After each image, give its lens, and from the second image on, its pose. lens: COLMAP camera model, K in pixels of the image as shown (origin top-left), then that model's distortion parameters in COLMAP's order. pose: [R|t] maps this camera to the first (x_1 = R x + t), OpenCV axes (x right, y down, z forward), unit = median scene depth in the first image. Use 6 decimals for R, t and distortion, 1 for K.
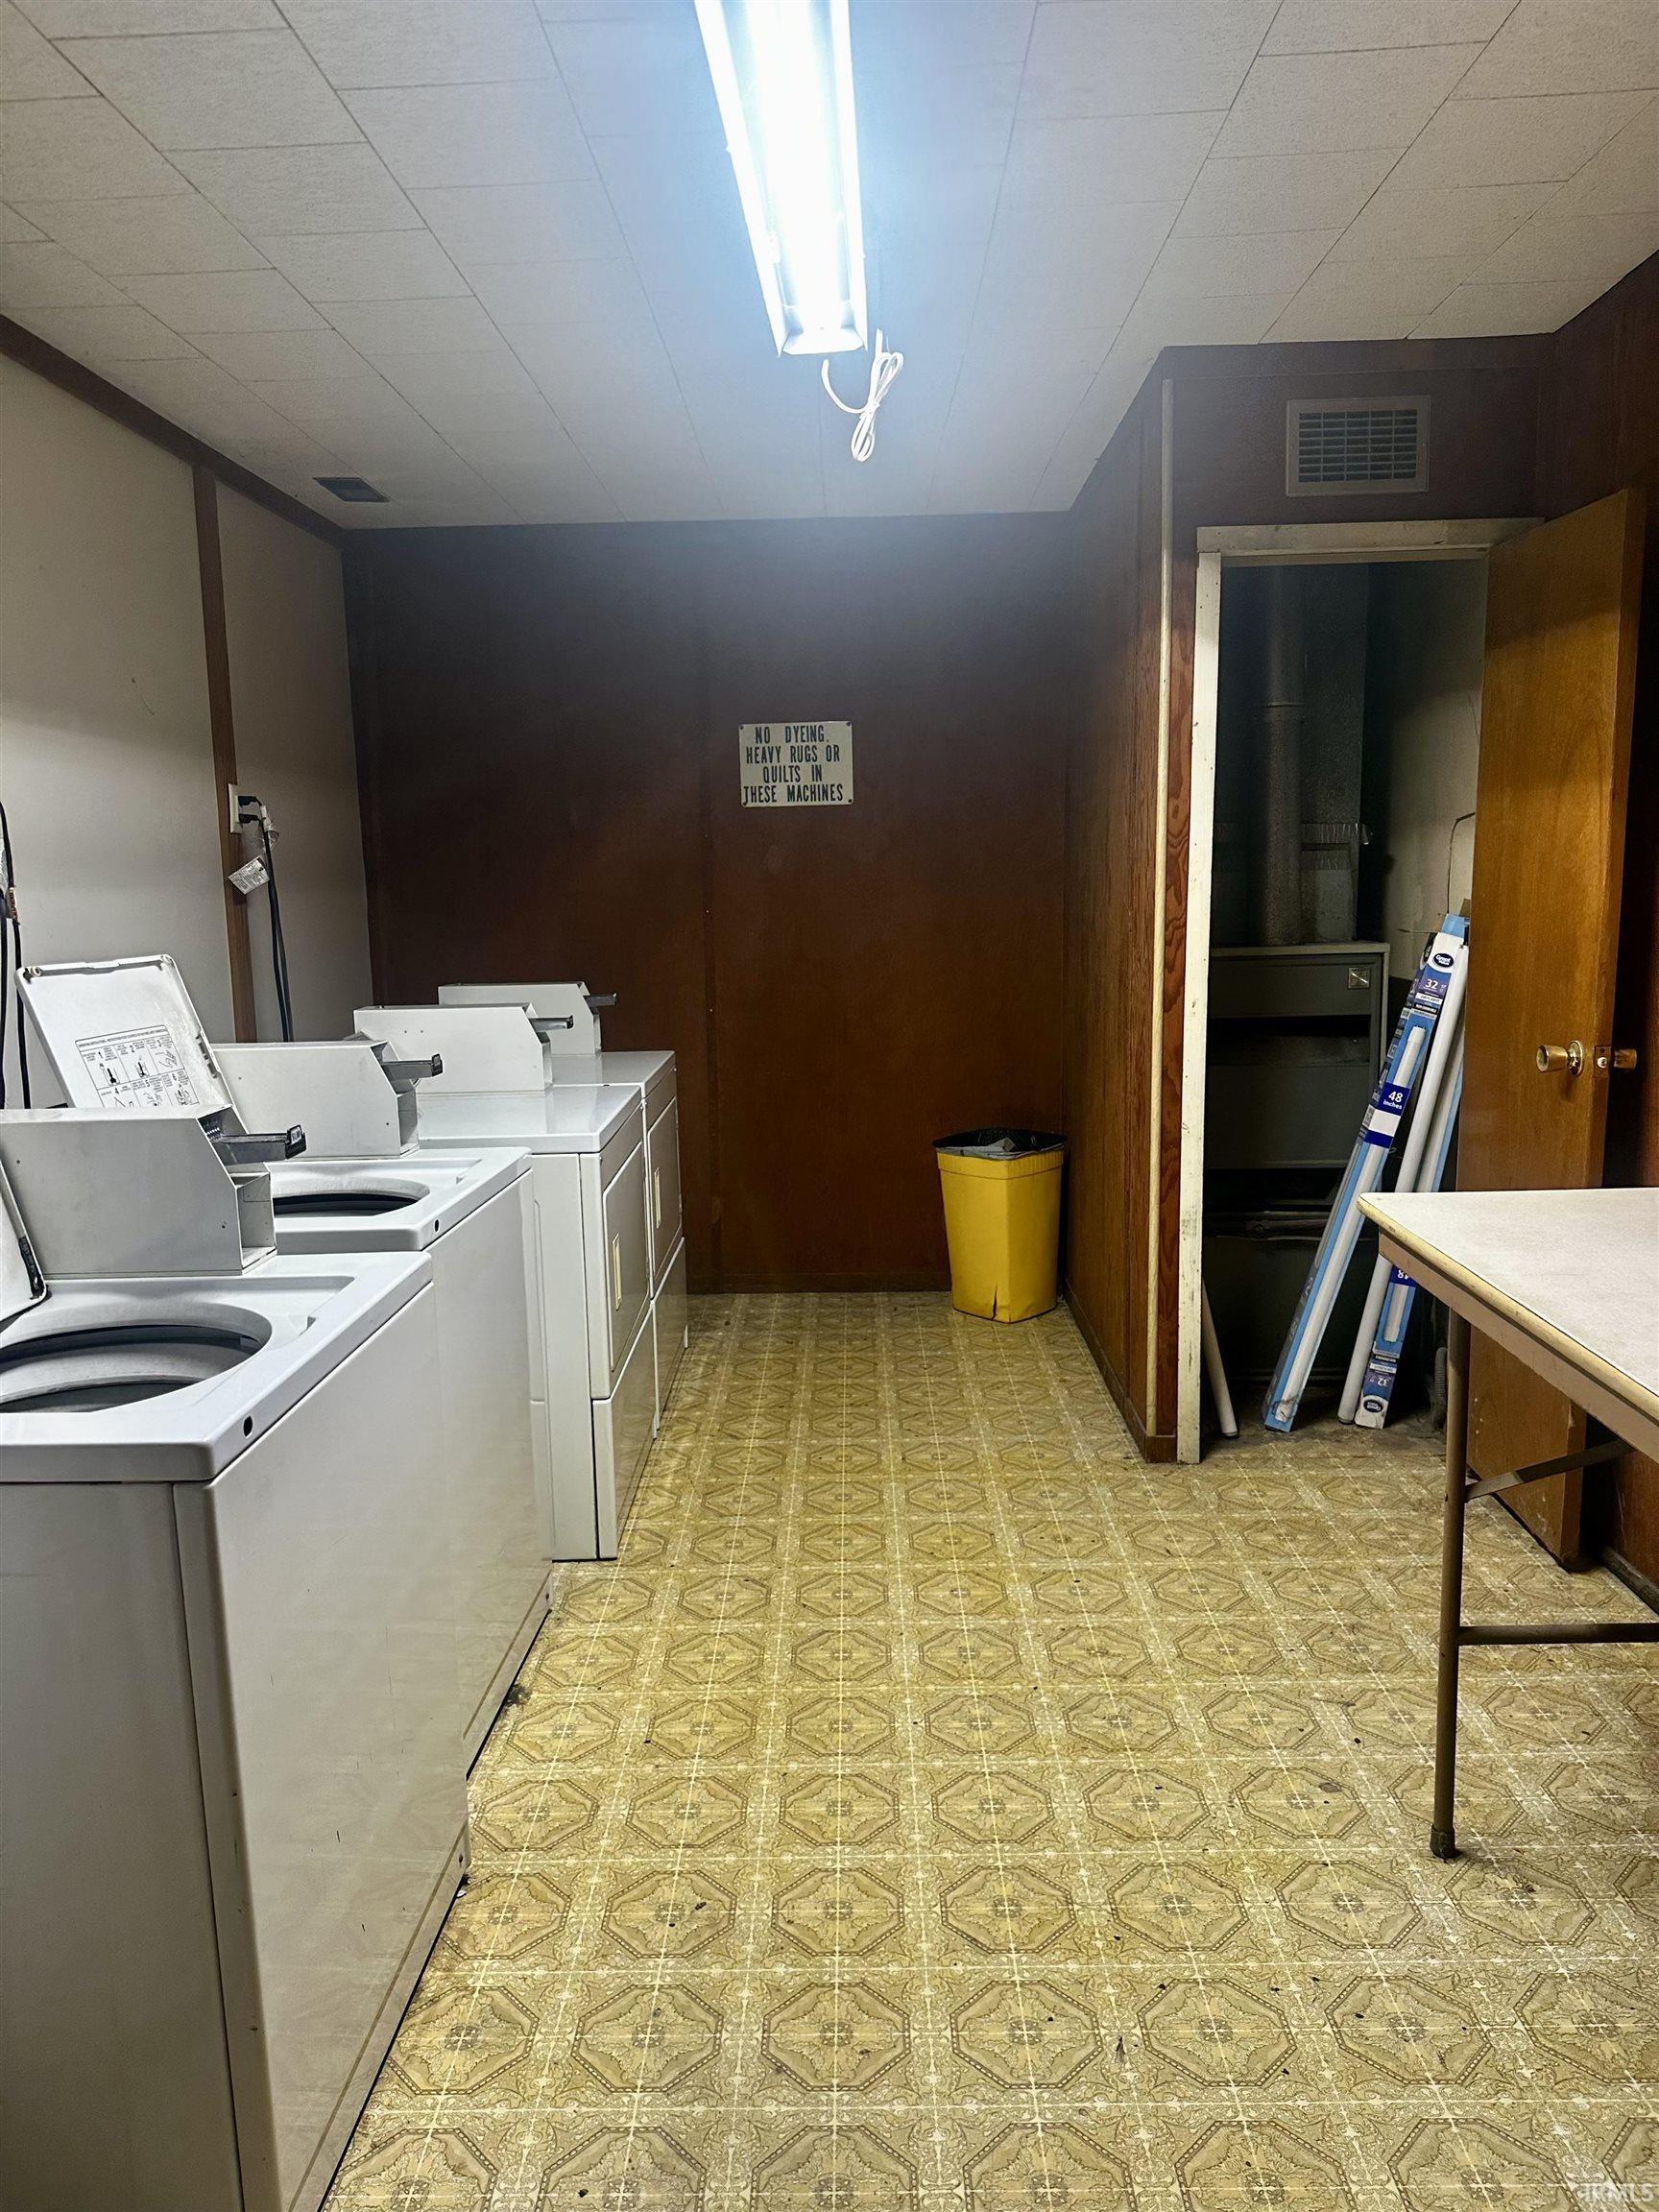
lens RADIAL K [[1424.8, 0, 816.9], [0, 1424.8, 1092.0], [0, 0, 1]] dist [0.023025, -0.000413]
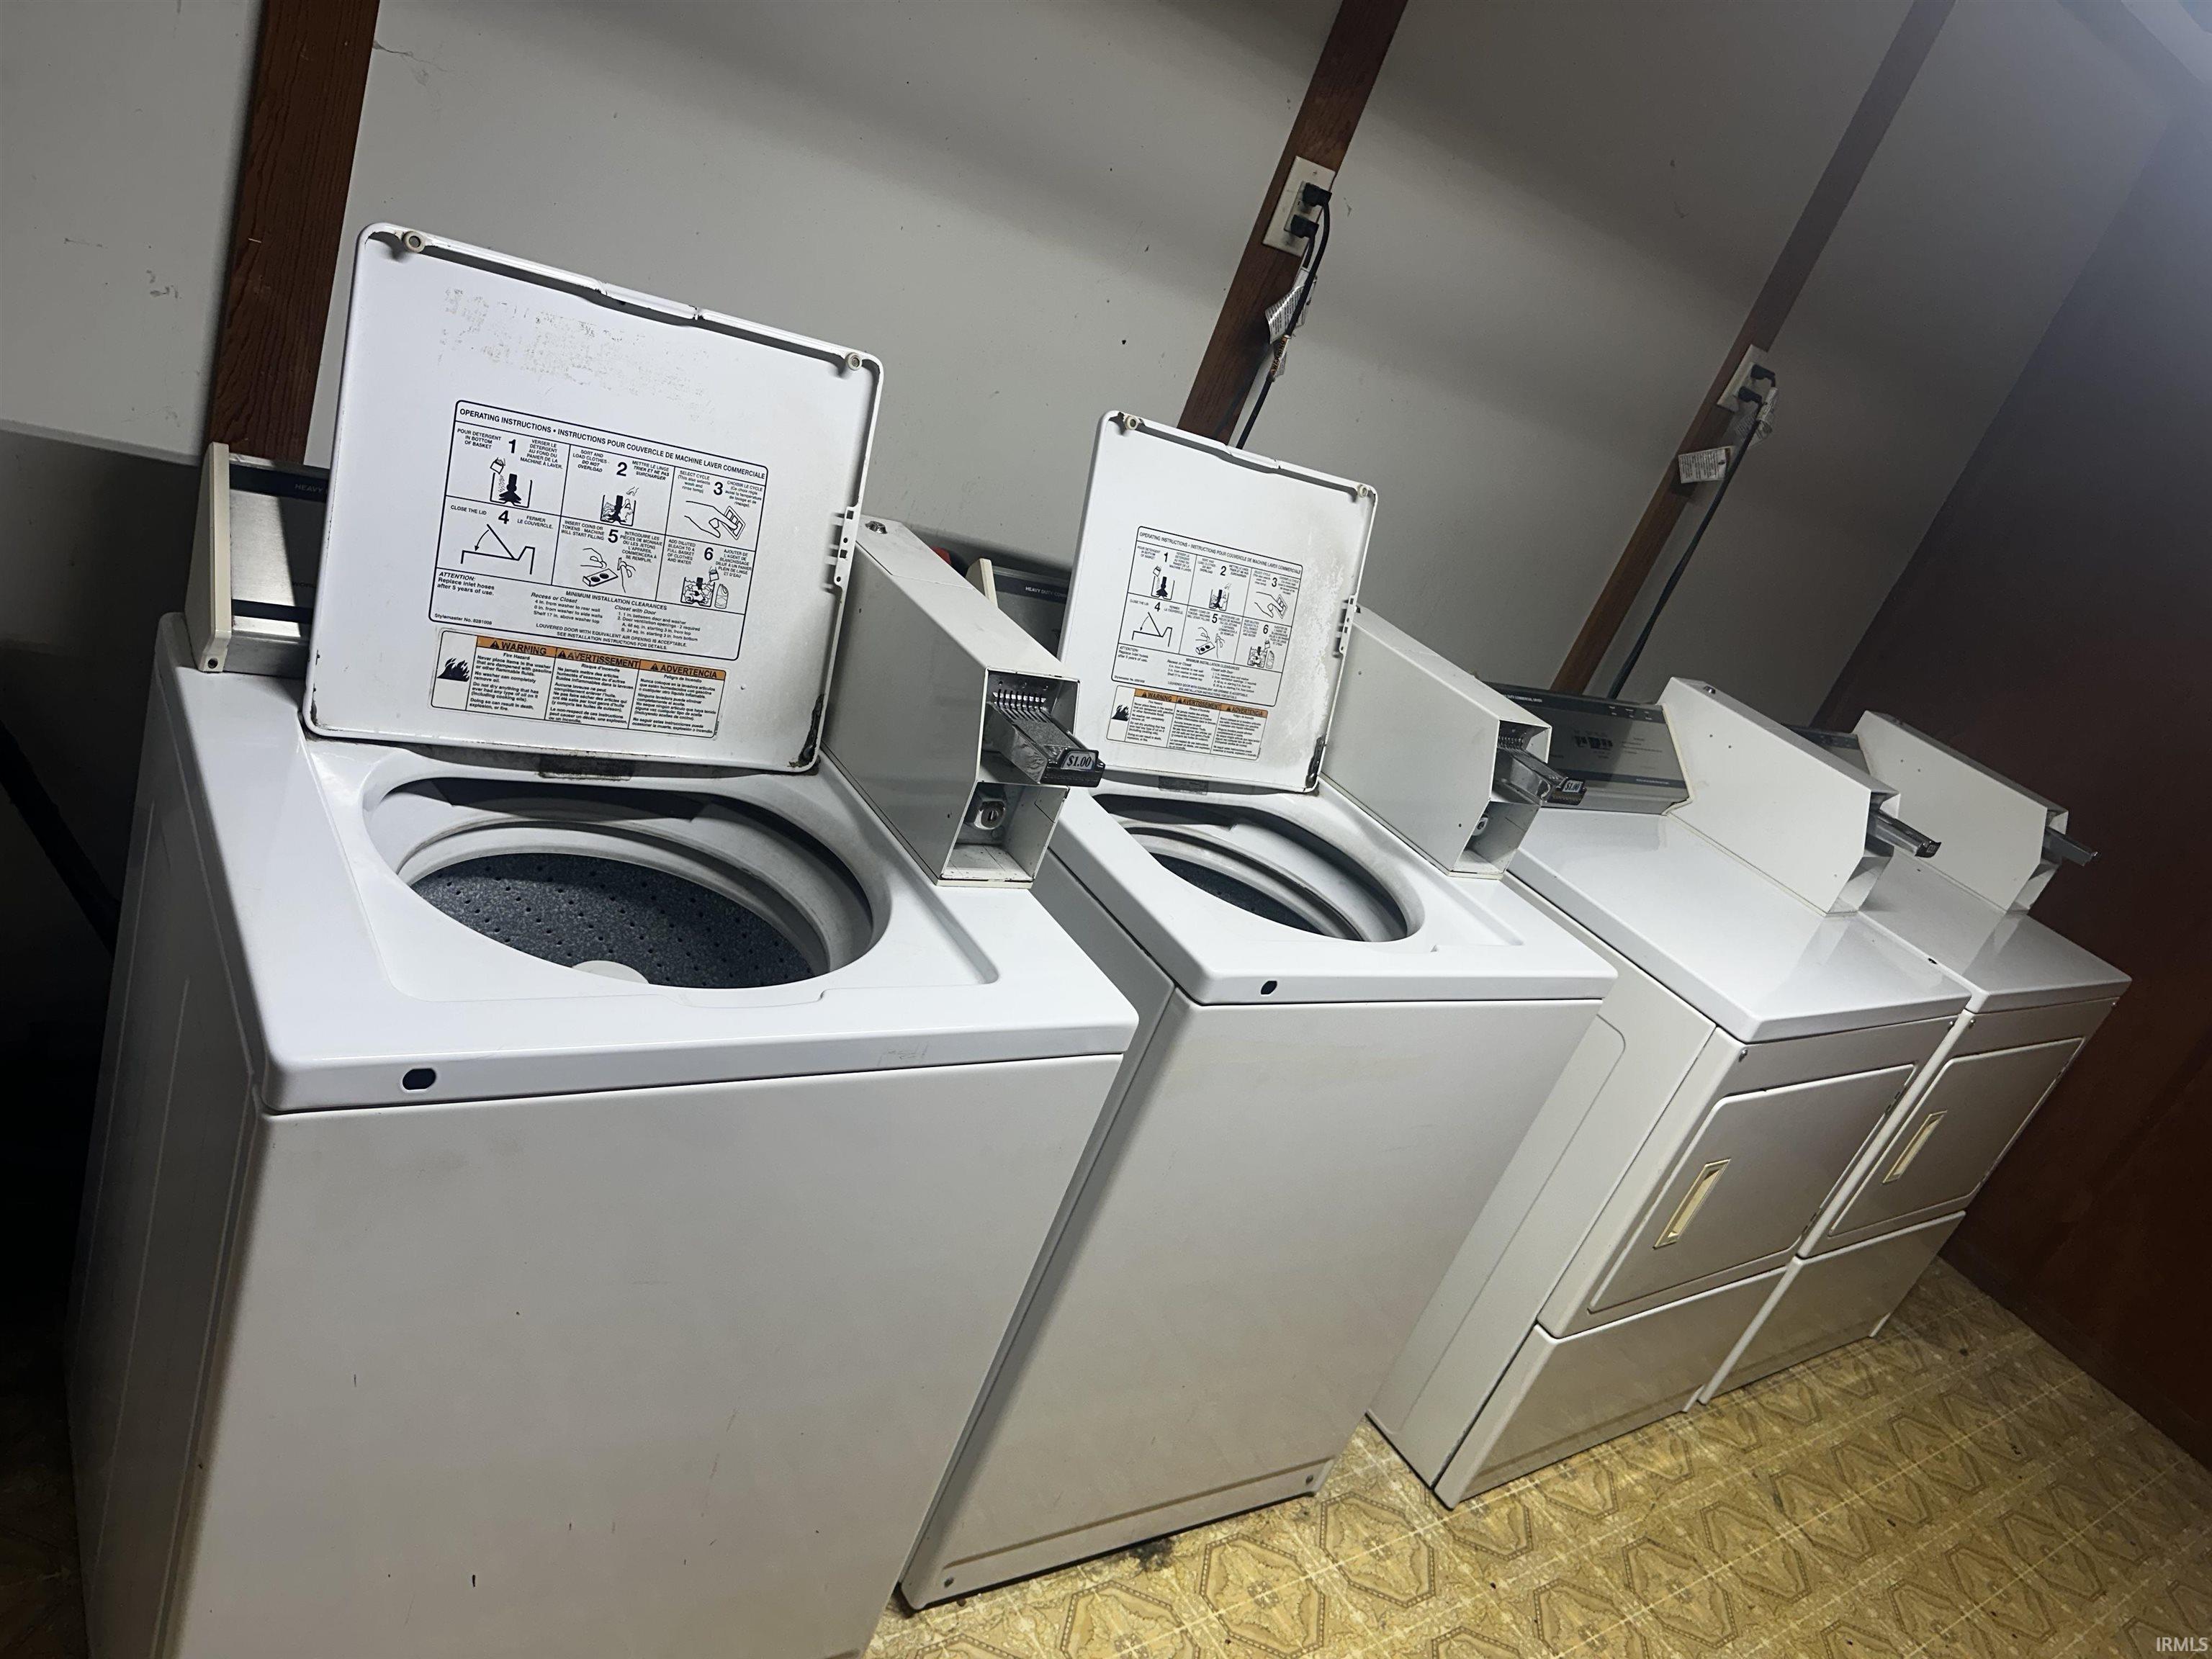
lens RADIAL K [[1530.3, 0, 1104.5], [0, 1530.3, 836.3], [0, 0, 1]] dist [0.008578, -0.016910]
pose [[0.552093, 0.535845, -0.638798, 0.072076], [-0.474334, 0.831936, 0.287905, -0.090243], [0.685712, 0.144054, 0.713476, 0.291002]]
